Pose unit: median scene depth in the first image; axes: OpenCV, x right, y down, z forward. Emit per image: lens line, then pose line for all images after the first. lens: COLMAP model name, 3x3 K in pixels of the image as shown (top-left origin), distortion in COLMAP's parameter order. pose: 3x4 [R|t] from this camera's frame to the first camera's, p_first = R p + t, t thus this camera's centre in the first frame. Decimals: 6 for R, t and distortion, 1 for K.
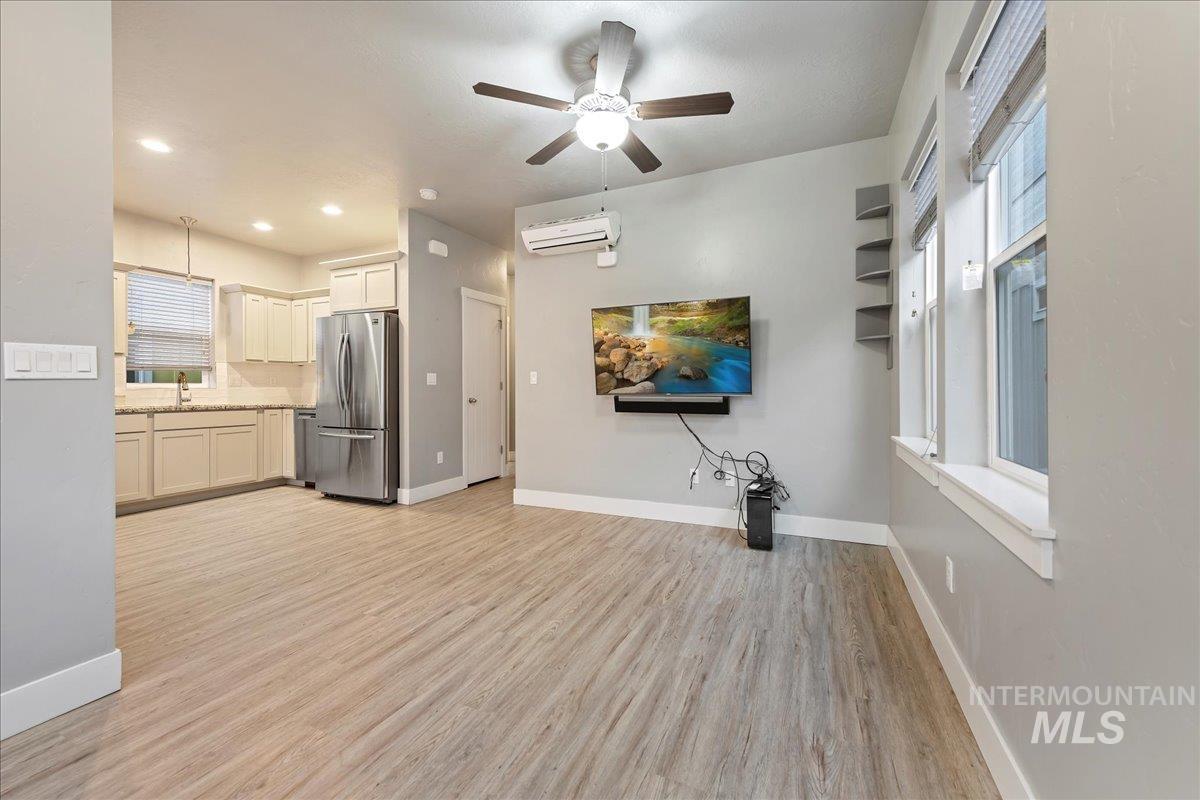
lens RADIAL K [[476.8, 0, 600.3], [0, 476.8, 390.2], [0, 0, 1]] dist [0.008374, -0.000341]
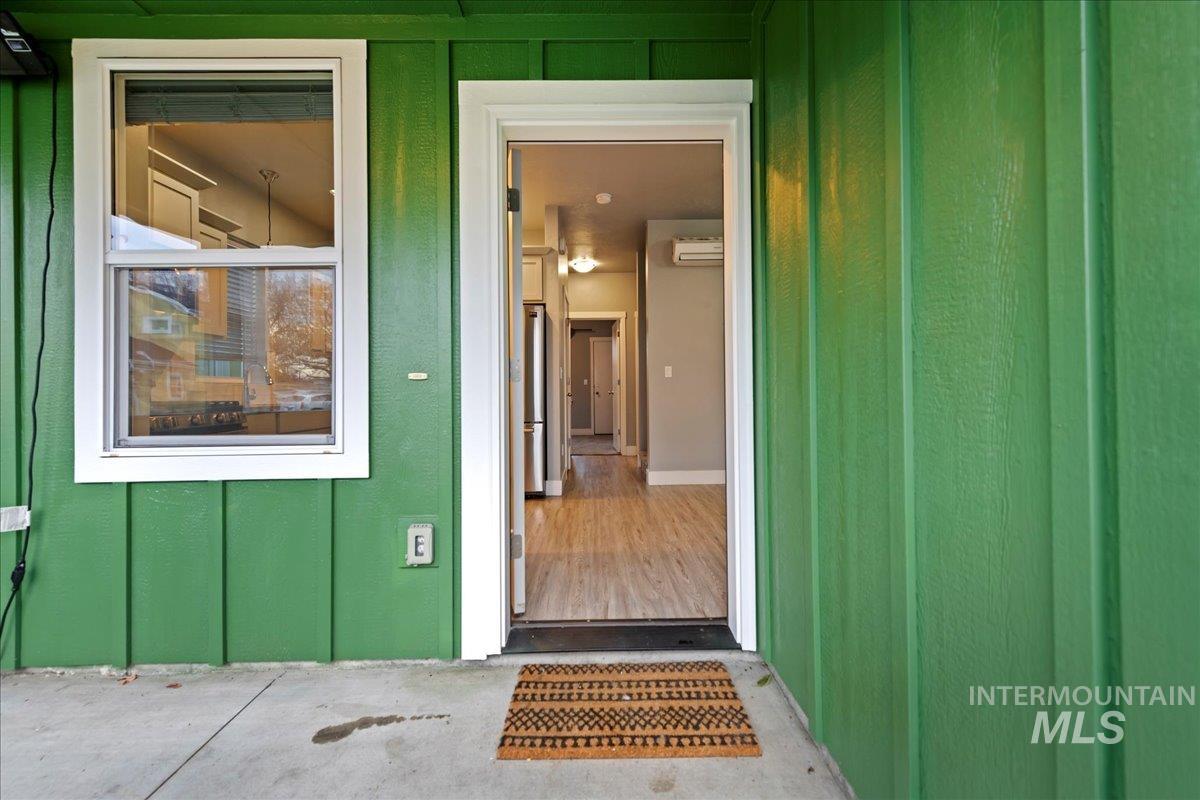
lens RADIAL K [[476.8, 0, 600.3], [0, 476.8, 390.2], [0, 0, 1]] dist [0.008374, -0.000341]
pose [[0.909950, -0.008701, 0.414627, -0.652118], [0.010485, 0.999943, -0.002026, 0.015579], [-0.414585, 0.006191, 0.909989, 0.036919]]
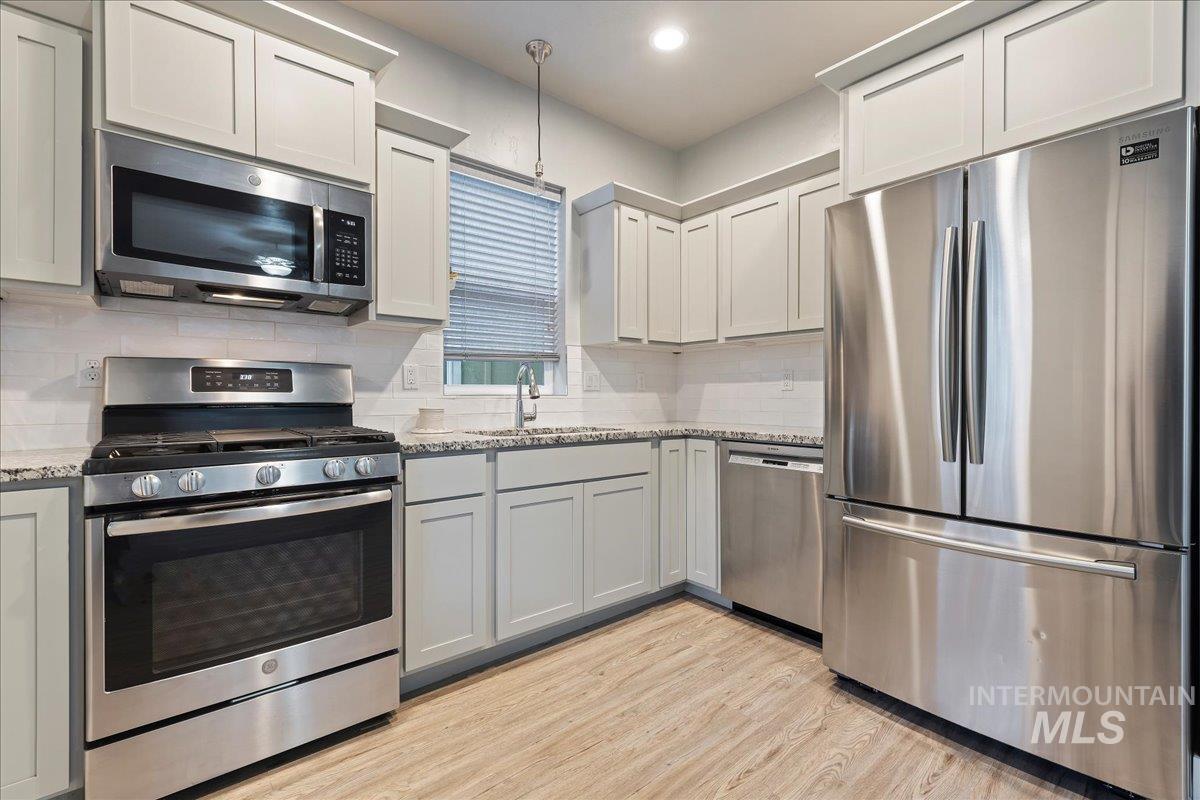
lens RADIAL K [[524.5, 0, 600.0], [0, 524.5, 400.0], [0, 0, 1]] dist [0.002716, -0.000484]
pose [[0.901179, 0.003981, -0.433429, -0.537102], [-0.002371, 0.999988, 0.004255, -0.000981], [0.433441, -0.002807, 0.901178, 0.513378]]
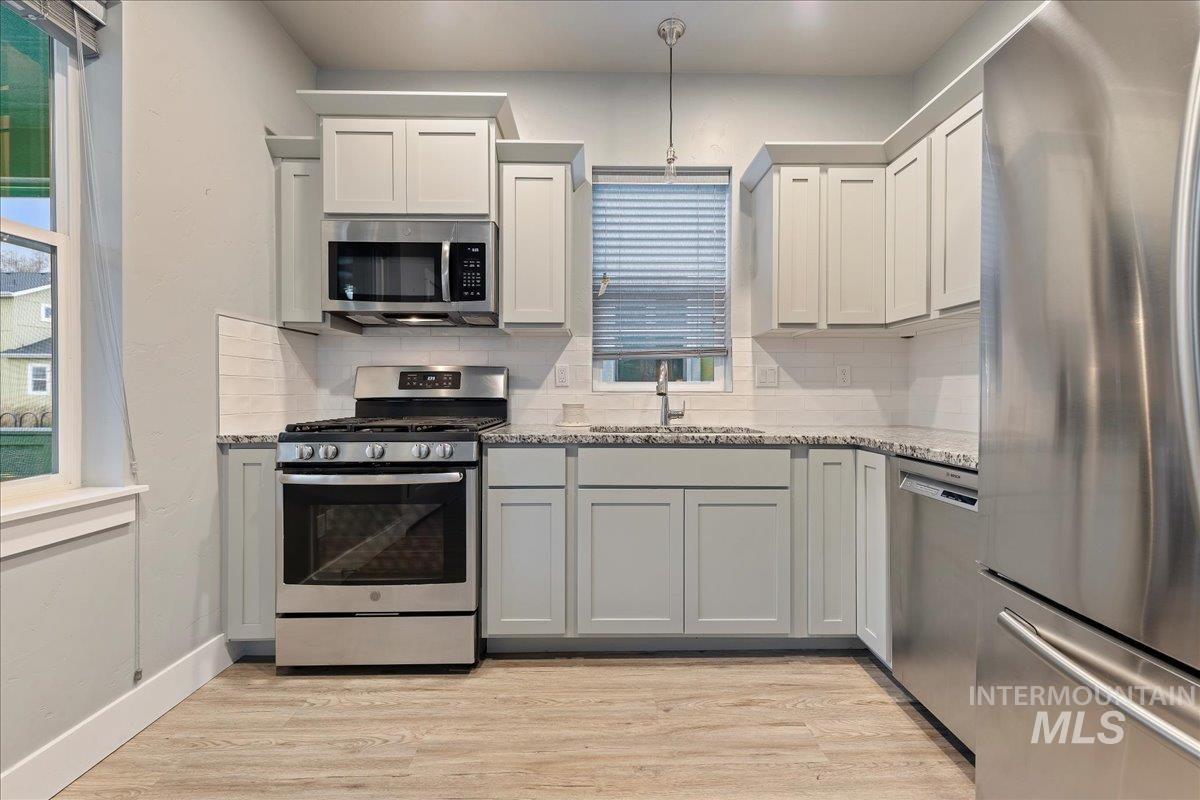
lens RADIAL K [[466.5, 0, 604.0], [0, 466.5, 396.9], [0, 0, 1]] dist [0.005141, -0.000301]
pose [[0.426809, 0.009203, -0.904295, -0.444753], [-0.005808, 0.999955, 0.007435, -0.001587], [0.904323, 0.002078, 0.426843, 0.705533]]
